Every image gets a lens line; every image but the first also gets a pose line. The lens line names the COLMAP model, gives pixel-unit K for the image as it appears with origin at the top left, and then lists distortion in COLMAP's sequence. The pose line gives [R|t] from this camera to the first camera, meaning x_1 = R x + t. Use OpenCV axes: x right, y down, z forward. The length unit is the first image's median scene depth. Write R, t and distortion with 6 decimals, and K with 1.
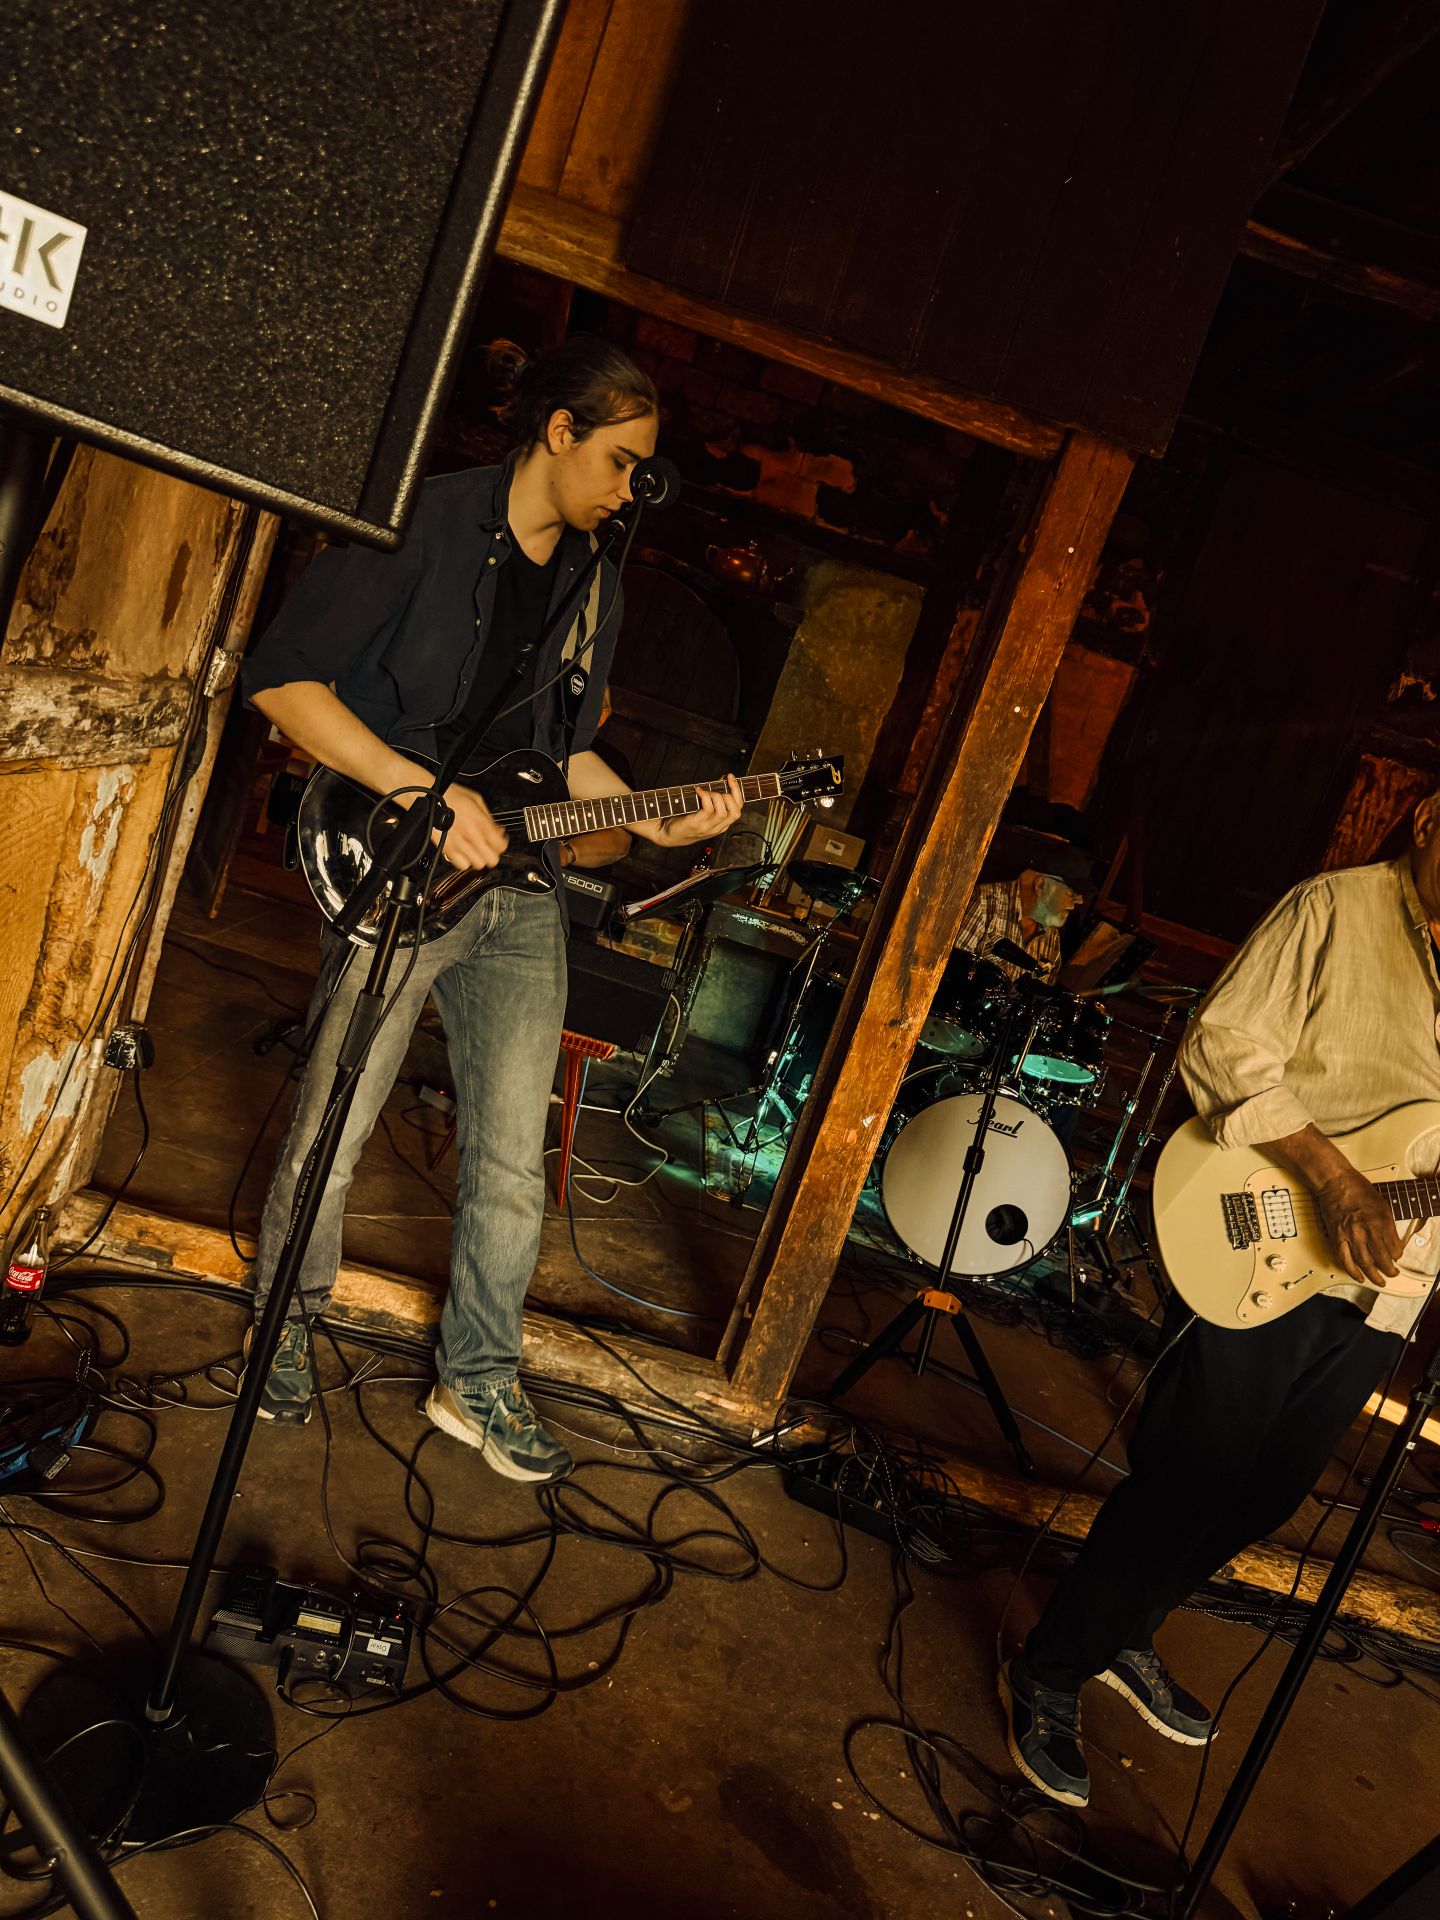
lens RADIAL K [[1371.2, 0, 722.4], [0, 1371.2, 978.3], [0, 0, 1]] dist [0.025806, -0.033139]
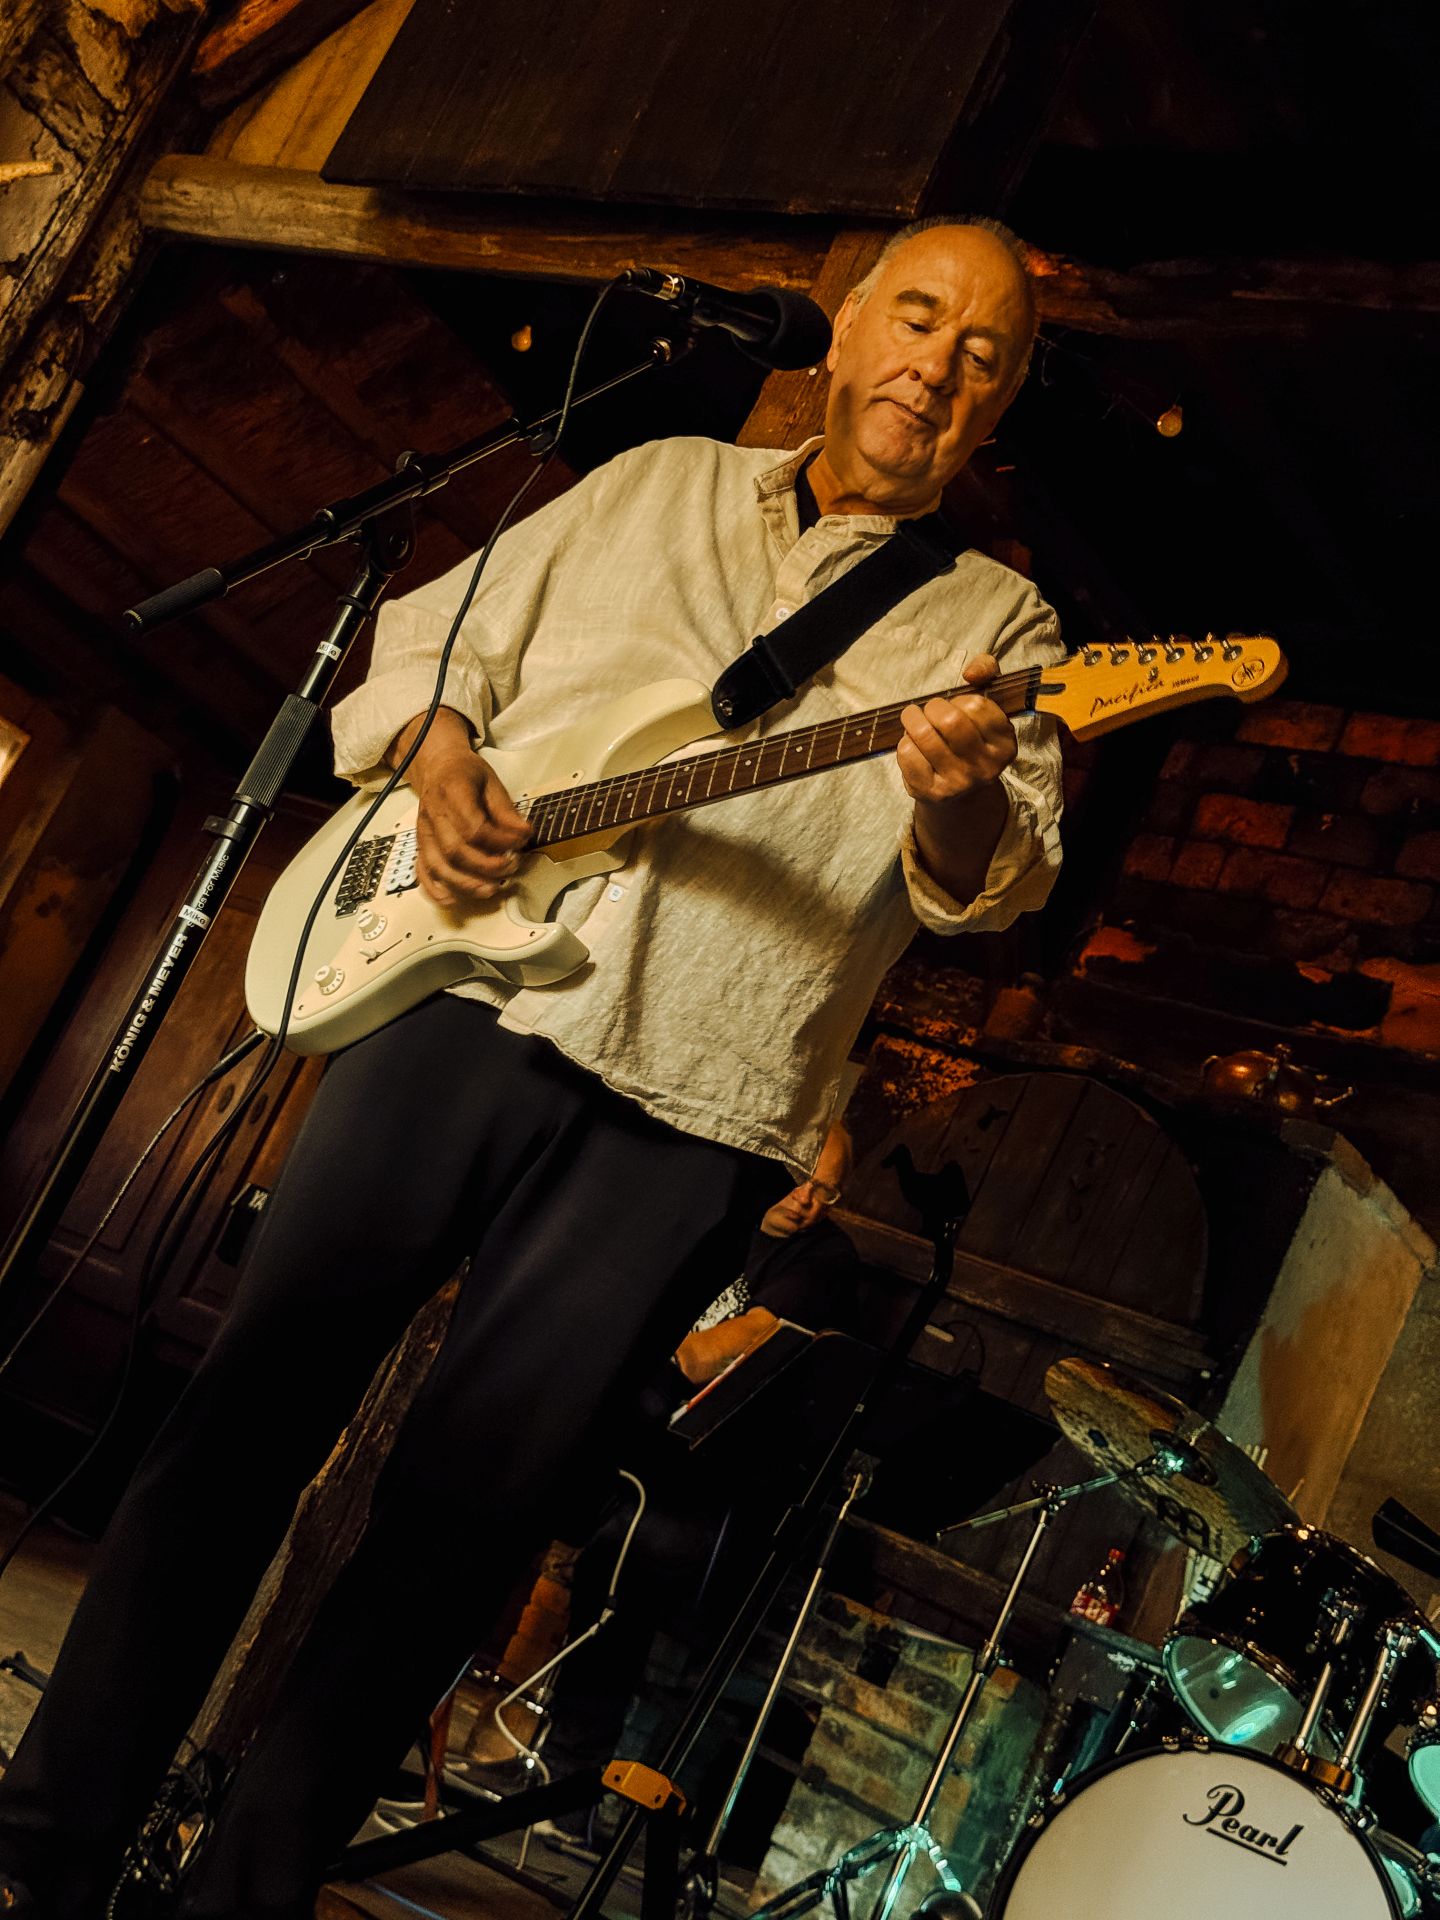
lens RADIAL K [[2720.9, 0, 706.4], [0, 2720.9, 947.8], [0, 0, 1]] dist [0.120215, 0.000000]
pose [[0.841239, -0.095460, -0.532170, 0.475496], [-0.242583, 0.813013, -0.529305, 0.333315], [0.483189, 0.574367, 0.660781, 0.146613]]
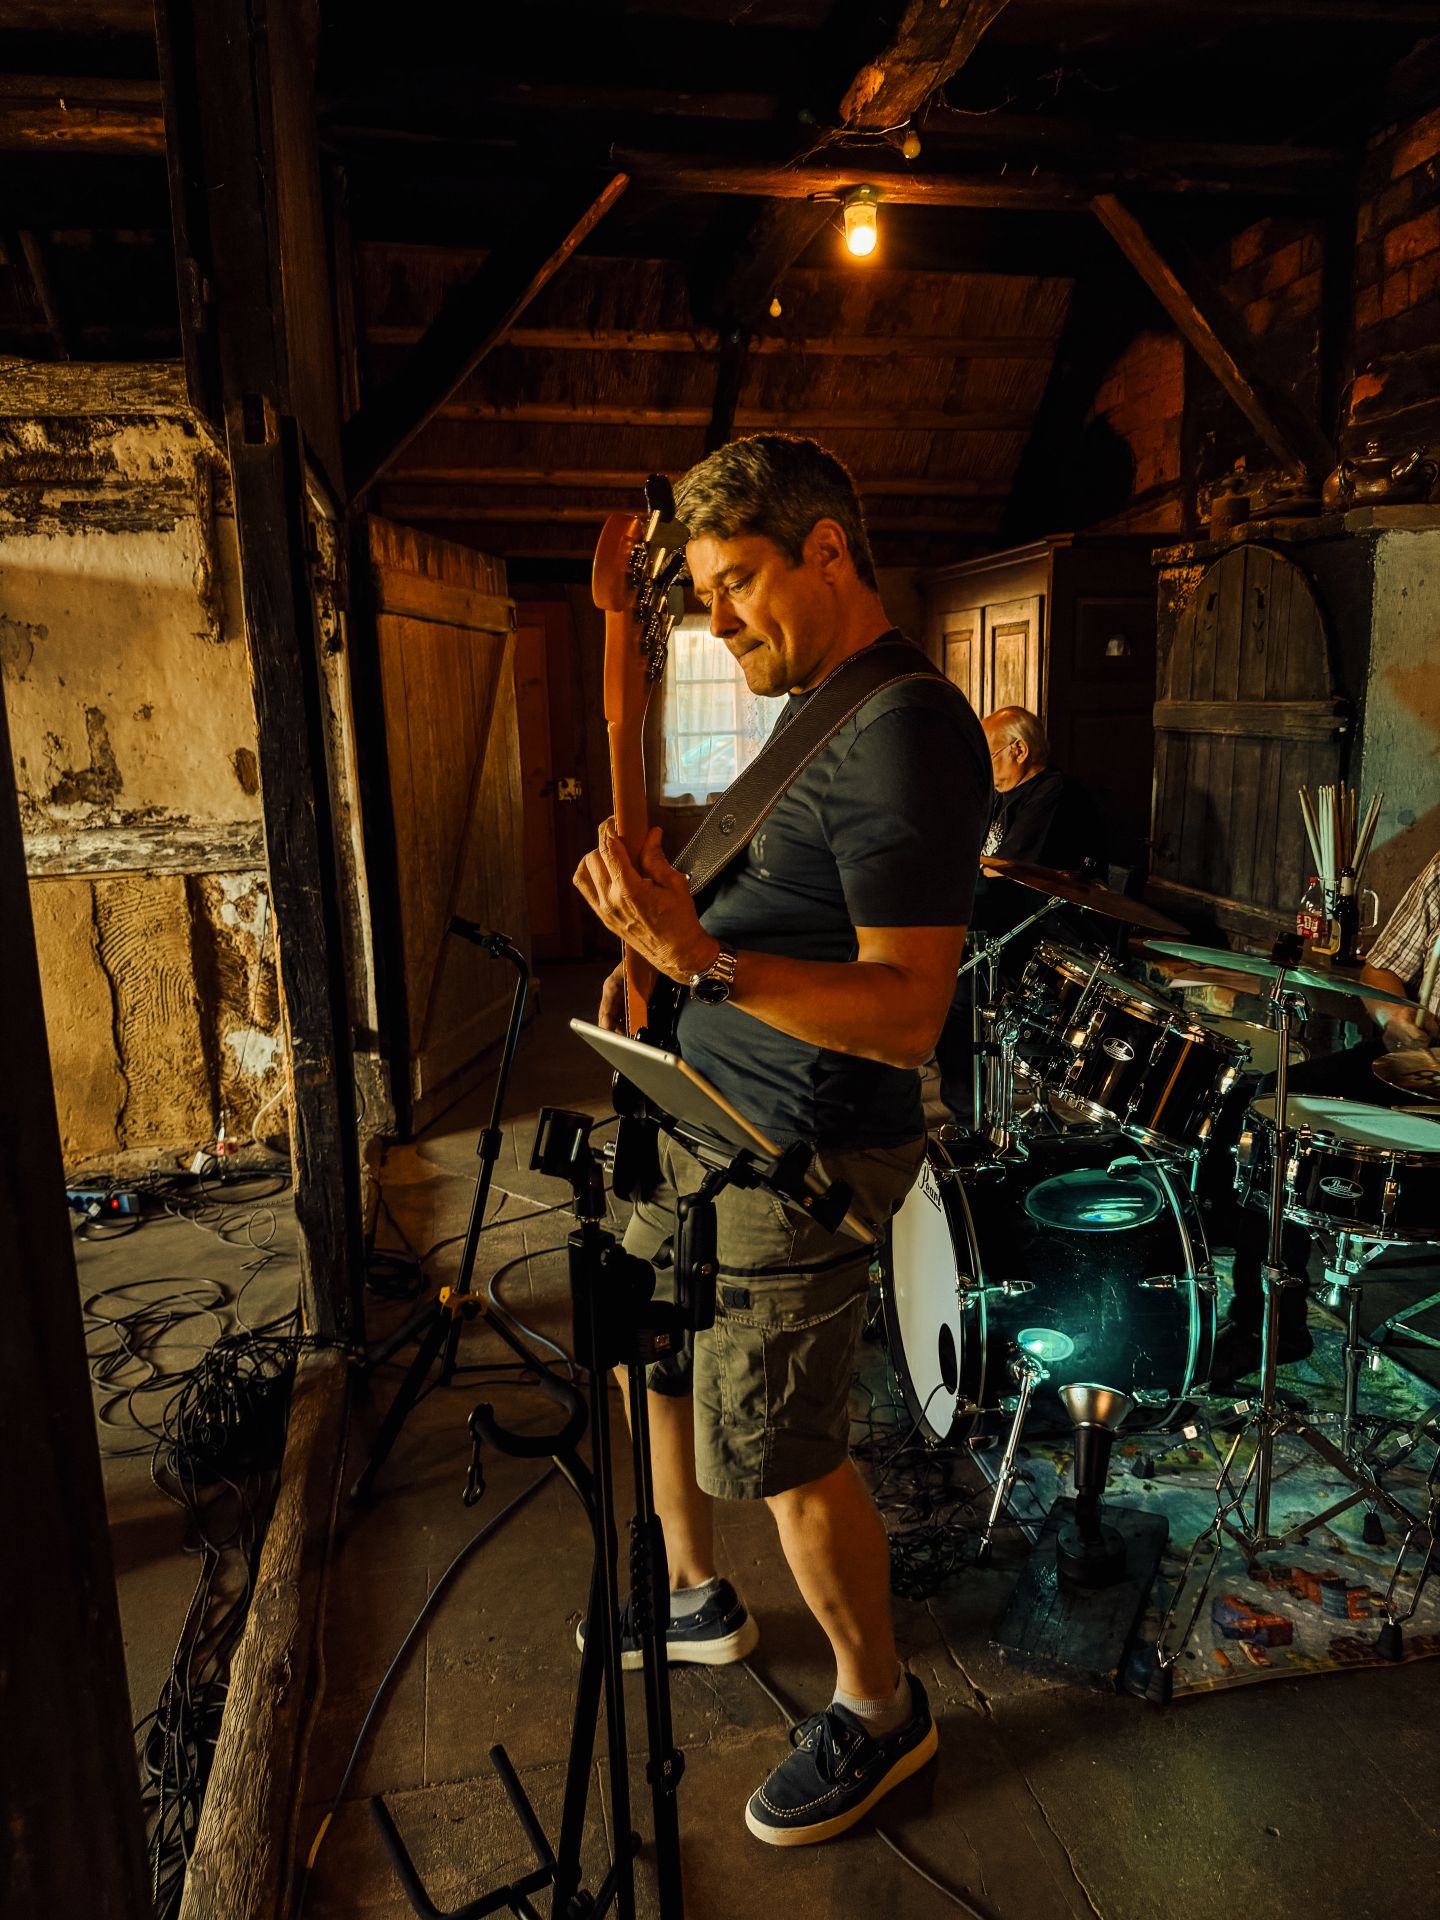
lens RADIAL K [[1371.2, 0, 718.7], [0, 1371.2, 948.3], [0, 0, 1]] dist [0.025806, -0.033139]
pose [[0.128664, -0.146296, -0.980838, 0.722512], [-0.095218, 0.982667, -0.159059, 0.093226], [0.987106, 0.113859, 0.112504, 0.702139]]
